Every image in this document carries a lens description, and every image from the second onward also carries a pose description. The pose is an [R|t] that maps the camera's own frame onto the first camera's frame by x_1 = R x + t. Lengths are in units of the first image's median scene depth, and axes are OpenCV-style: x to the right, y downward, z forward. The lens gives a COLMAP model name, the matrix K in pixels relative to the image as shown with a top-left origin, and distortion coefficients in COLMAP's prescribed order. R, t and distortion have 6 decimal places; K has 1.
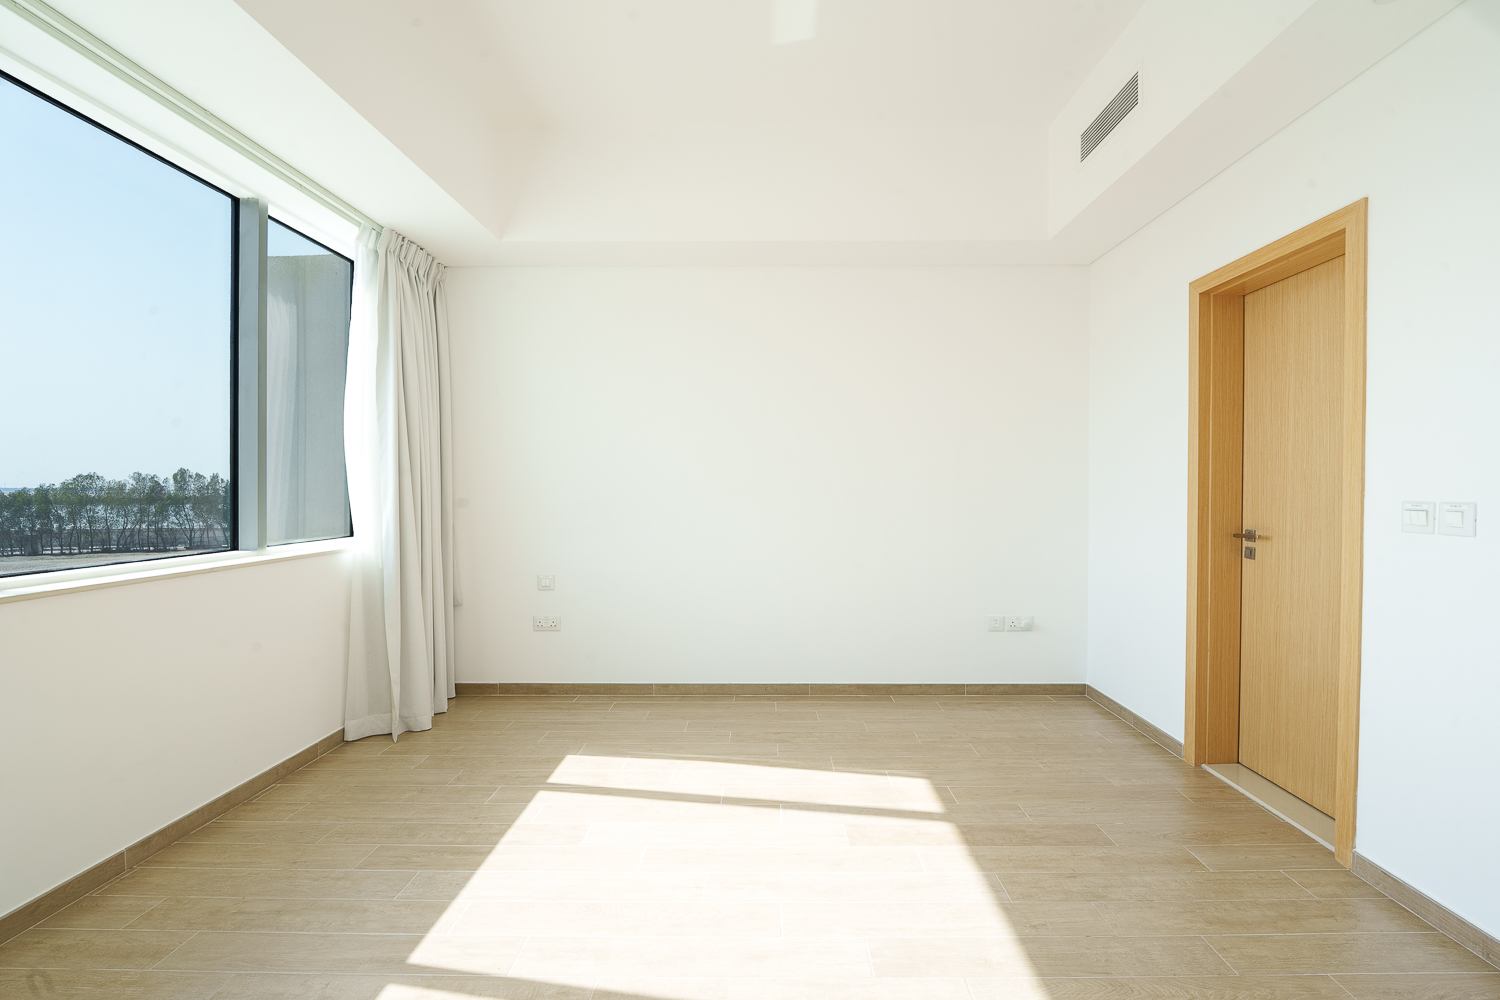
lens RADIAL K [[681.1, 0, 809.9], [0, 681.1, 501.8], [0, 0, 1]] dist [-0.000086, -0.005405]
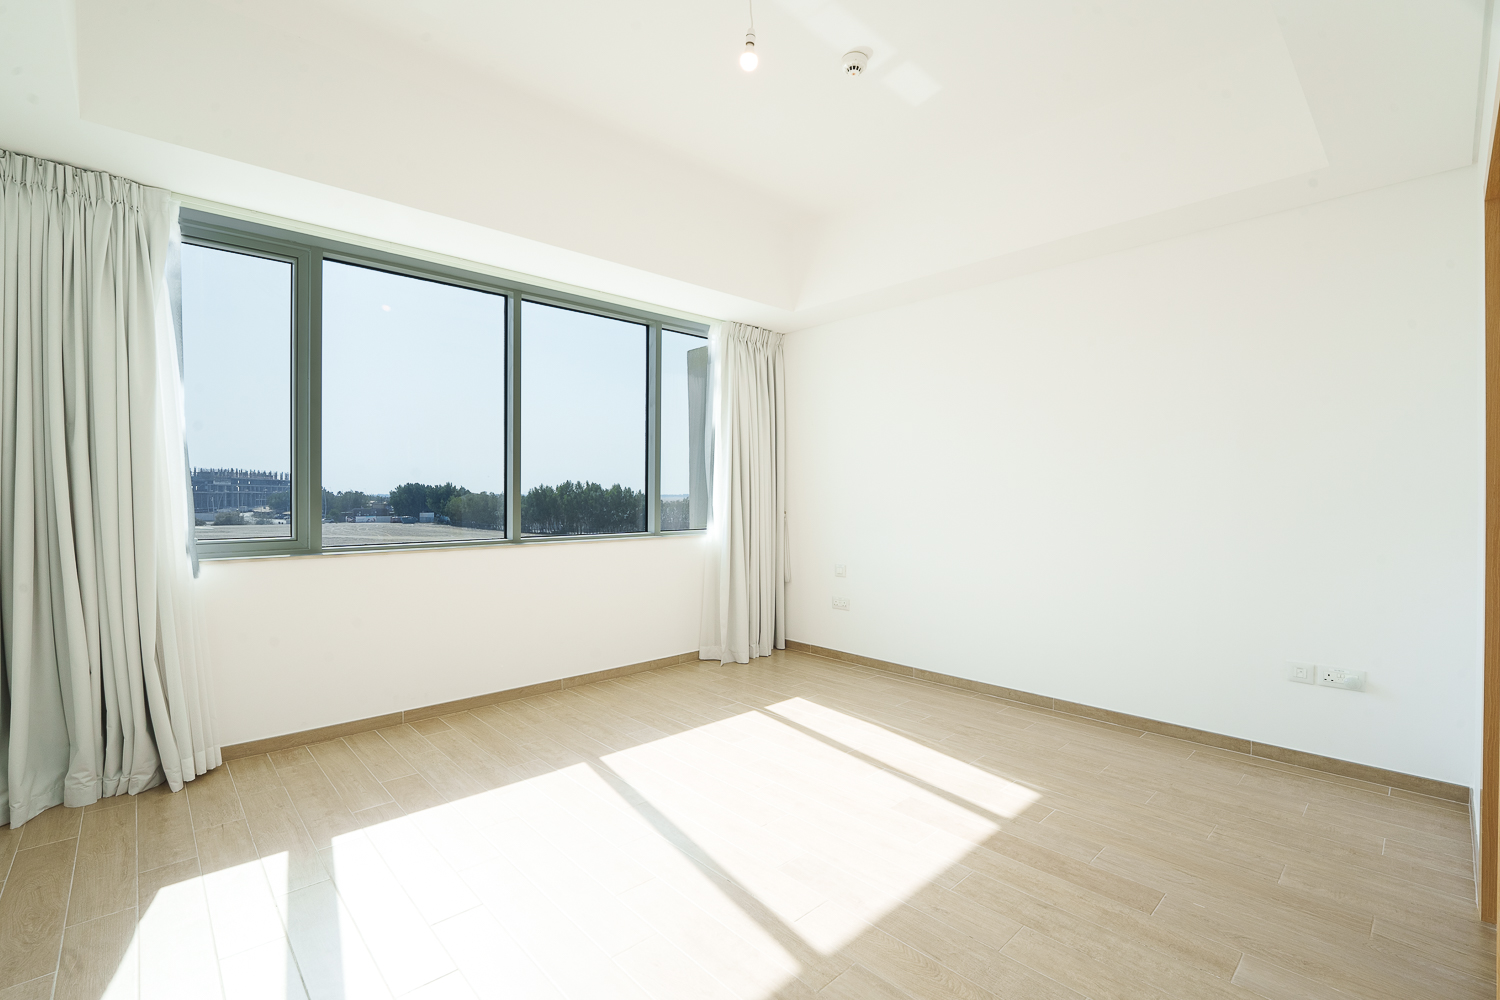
lens RADIAL K [[681.4, 0, 750.0], [0, 681.4, 500.0], [0, 0, 1]] dist [-0.003273, -0.000875]
pose [[0.674549, 0.004460, -0.738216, 0.479027], [-0.014148, 0.999876, -0.006886, -0.000275], [0.738094, 0.015089, 0.674529, 0.031838]]
